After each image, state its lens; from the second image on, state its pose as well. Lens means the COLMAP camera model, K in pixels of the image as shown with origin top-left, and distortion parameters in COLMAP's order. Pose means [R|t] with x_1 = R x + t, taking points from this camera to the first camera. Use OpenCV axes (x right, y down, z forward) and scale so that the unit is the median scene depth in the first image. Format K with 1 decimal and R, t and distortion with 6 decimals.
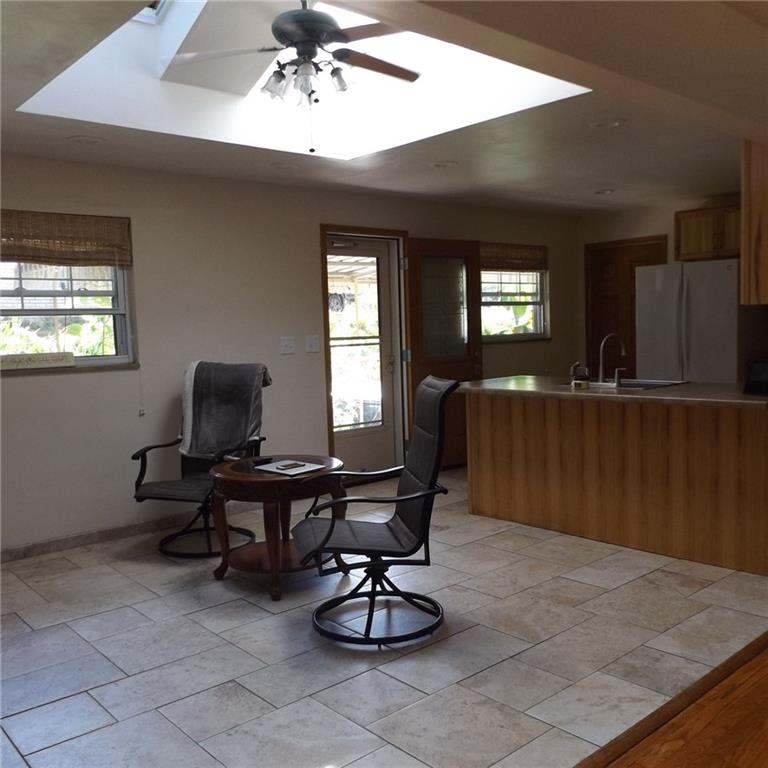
lens RADIAL K [[763.6, 0, 384.0], [0, 763.6, 384.0], [0, 0, 1]] dist [0.005436, -0.016270]
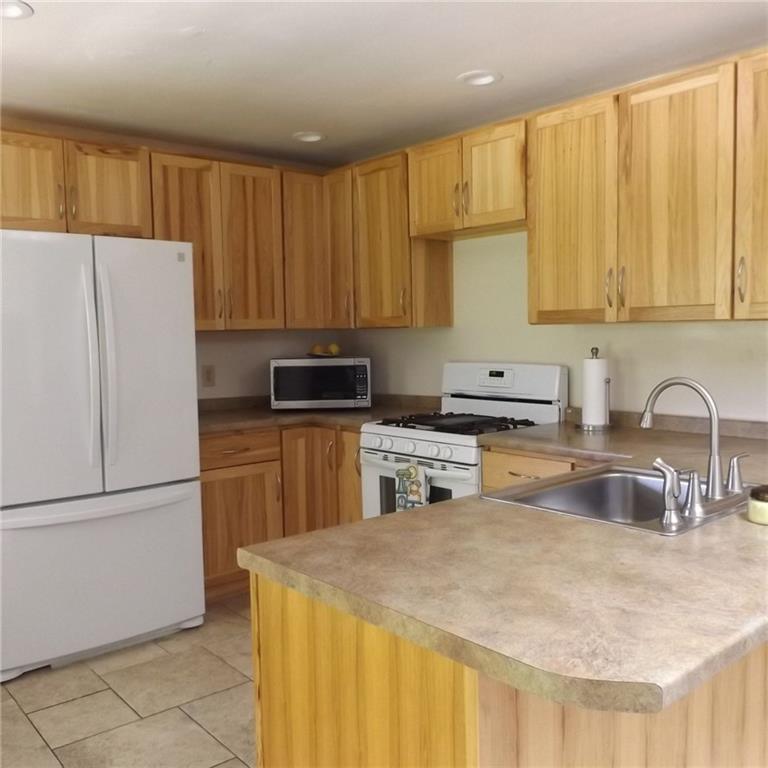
lens RADIAL K [[772.6, 0, 384.0], [0, 772.6, 384.0], [0, 0, 1]] dist [0.008161, -0.003700]
pose [[0.014095, -0.037837, 0.999185, -0.087513], [0.095300, 0.994786, 0.036326, -0.062843], [-0.995349, 0.094710, 0.017628, 0.778916]]
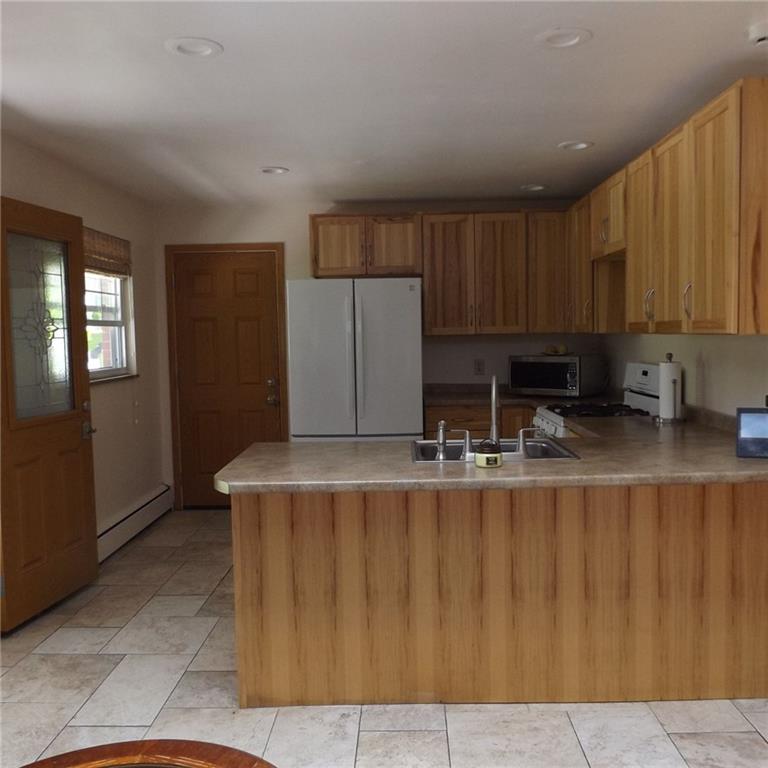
lens RADIAL K [[763.6, 0, 384.0], [0, 763.6, 384.0], [0, 0, 1]] dist [0.005436, -0.016270]
pose [[0.673434, -0.029168, 0.738671, -0.165807], [0.053265, 0.998539, -0.009131, -0.038536], [-0.737326, 0.045494, 0.674004, 0.427222]]
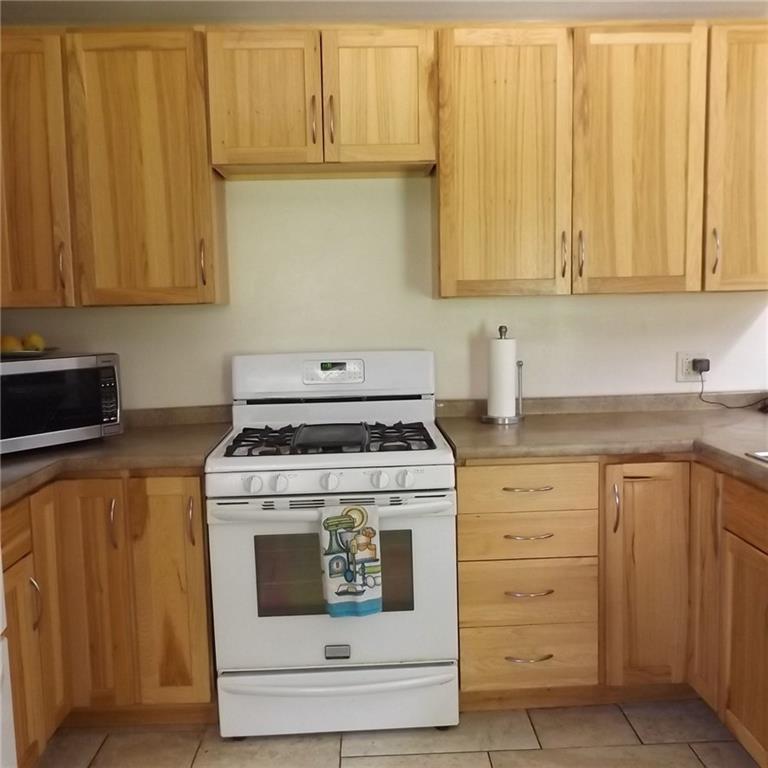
lens RADIAL K [[778.6, 0, 384.0], [0, 778.6, 384.0], [0, 0, 1]] dist [-0.000066, 0.001548]
pose [[-0.773801, -0.015381, 0.633242, 0.186738], [0.097297, 0.984955, 0.142818, -0.090073], [-0.625911, 0.172125, -0.760663, 1.012955]]
